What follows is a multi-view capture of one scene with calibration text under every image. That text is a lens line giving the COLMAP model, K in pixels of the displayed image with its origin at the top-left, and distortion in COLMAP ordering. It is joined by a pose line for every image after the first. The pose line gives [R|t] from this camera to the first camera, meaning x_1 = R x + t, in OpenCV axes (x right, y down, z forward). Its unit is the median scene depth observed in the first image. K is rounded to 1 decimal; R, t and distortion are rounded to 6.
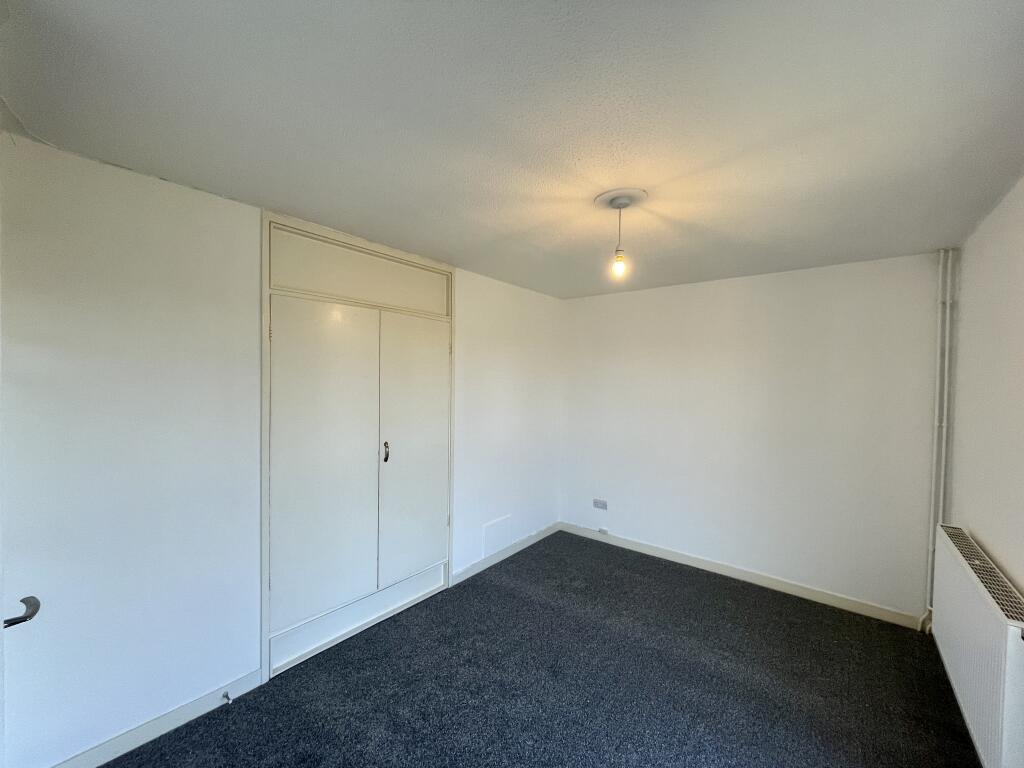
lens RADIAL K [[414.9, 0, 509.6], [0, 414.9, 387.5], [0, 0, 1]] dist [-0.000111, 0.000482]
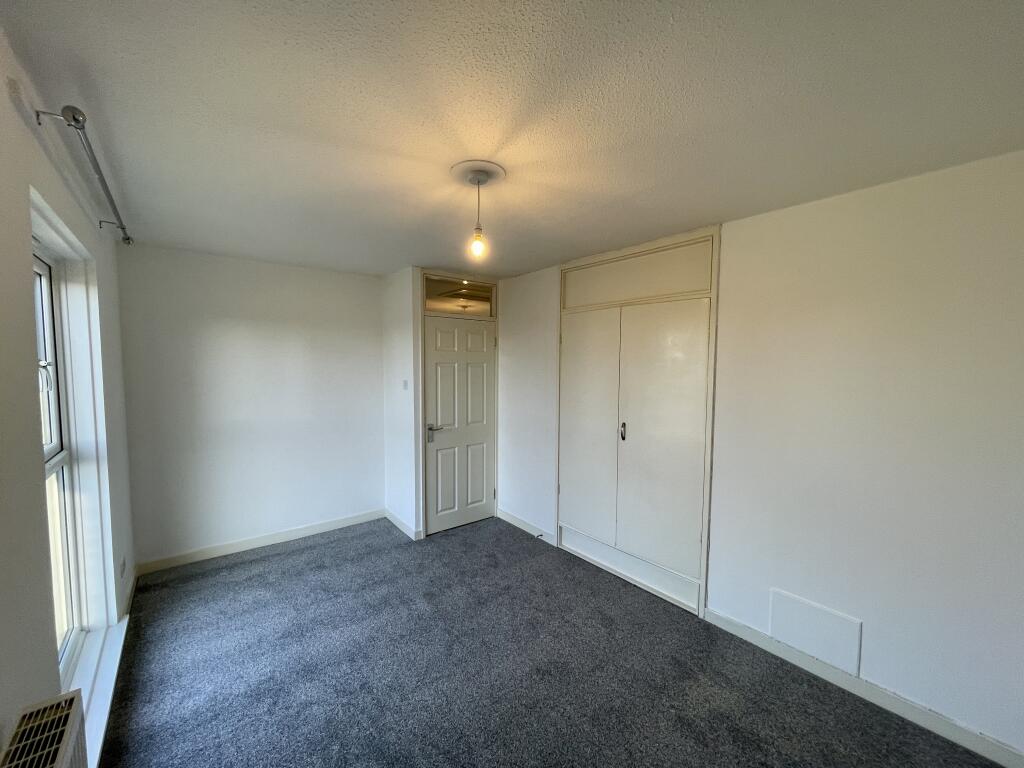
lens RADIAL K [[414.9, 0, 509.6], [0, 414.9, 387.5], [0, 0, 1]] dist [-0.000111, 0.000482]
pose [[-0.224092, 0.045774, -0.973492, 0.870470], [-0.024430, 0.998319, 0.052565, -0.016703], [0.974262, 0.035562, -0.222597, 0.951455]]
